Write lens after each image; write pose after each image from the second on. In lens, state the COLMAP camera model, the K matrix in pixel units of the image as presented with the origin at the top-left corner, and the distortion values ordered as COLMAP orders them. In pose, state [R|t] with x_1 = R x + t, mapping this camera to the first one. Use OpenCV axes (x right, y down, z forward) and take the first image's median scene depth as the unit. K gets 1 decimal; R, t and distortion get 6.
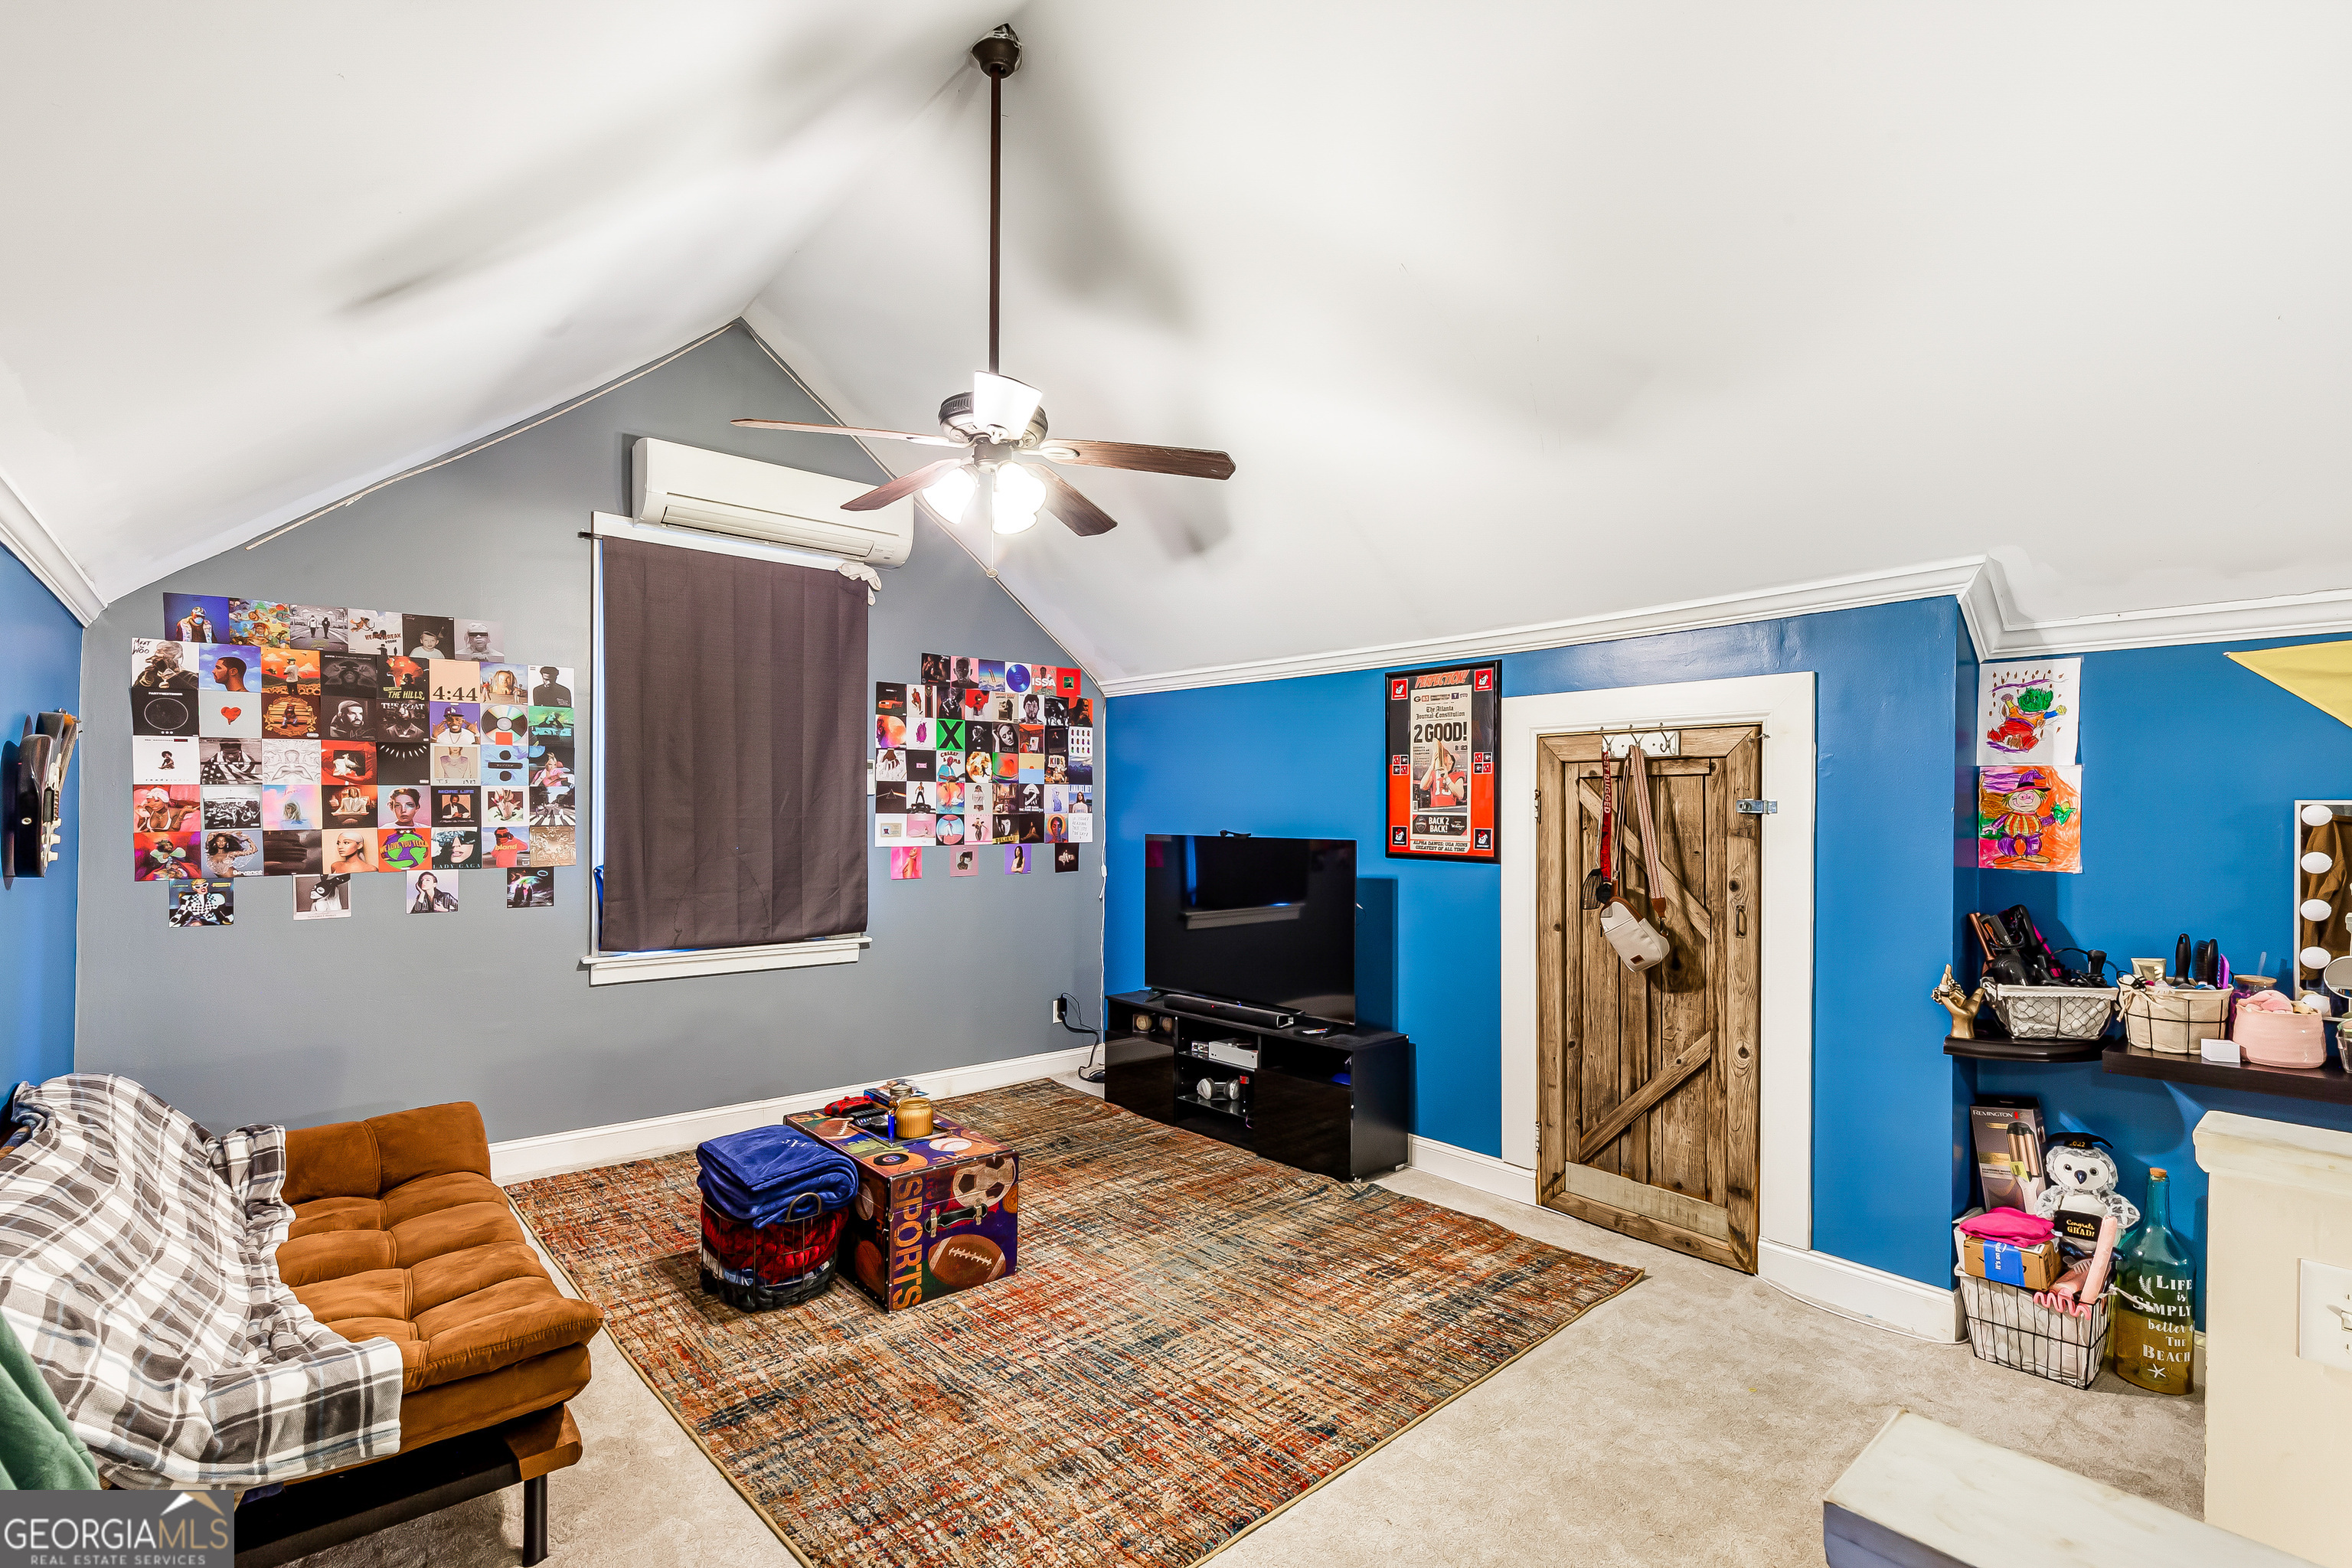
lens RADIAL K [[1082.5, 0, 1176.6], [0, 1082.5, 792.1], [0, 0, 1]] dist [0.012246, -0.002253]
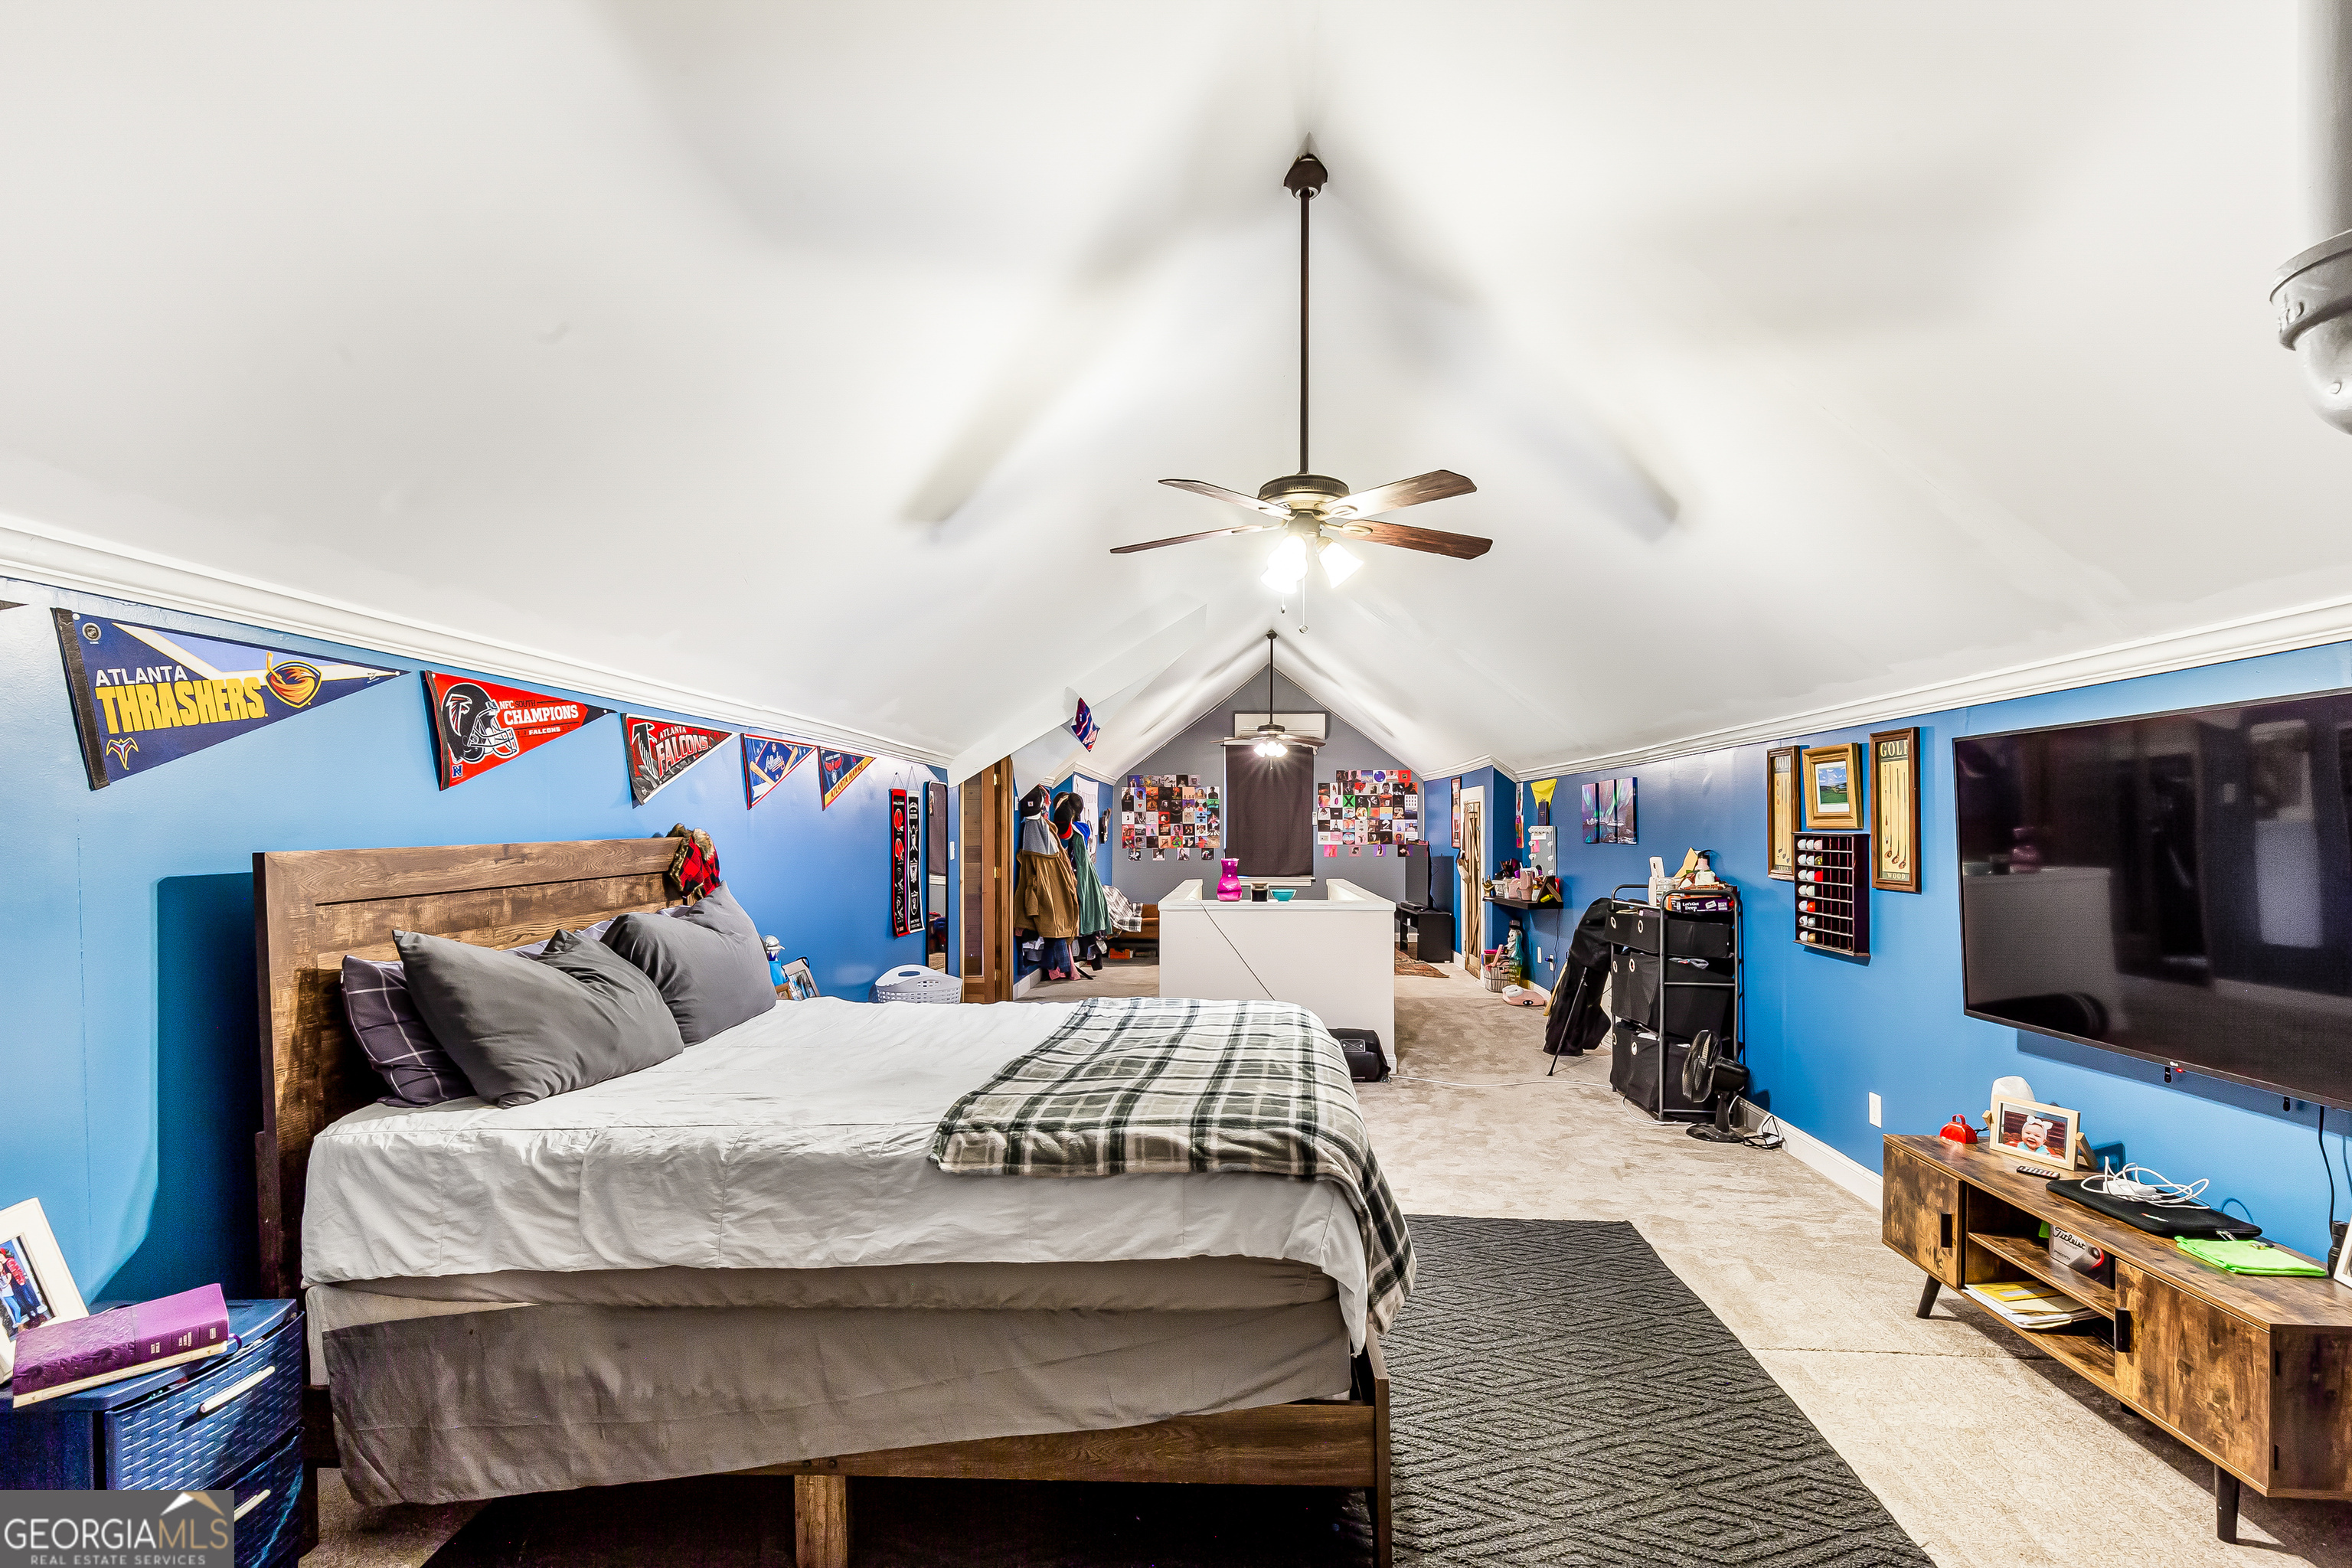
lens RADIAL K [[1082.5, 0, 1180.4], [0, 1082.5, 801.3], [0, 0, 1]] dist [0.012246, -0.002253]
pose [[0.724467, -0.018763, -0.689054, 1.365888], [0.012855, 0.999823, -0.013710, -0.024299], [0.689190, 0.001075, 0.724580, -1.219322]]
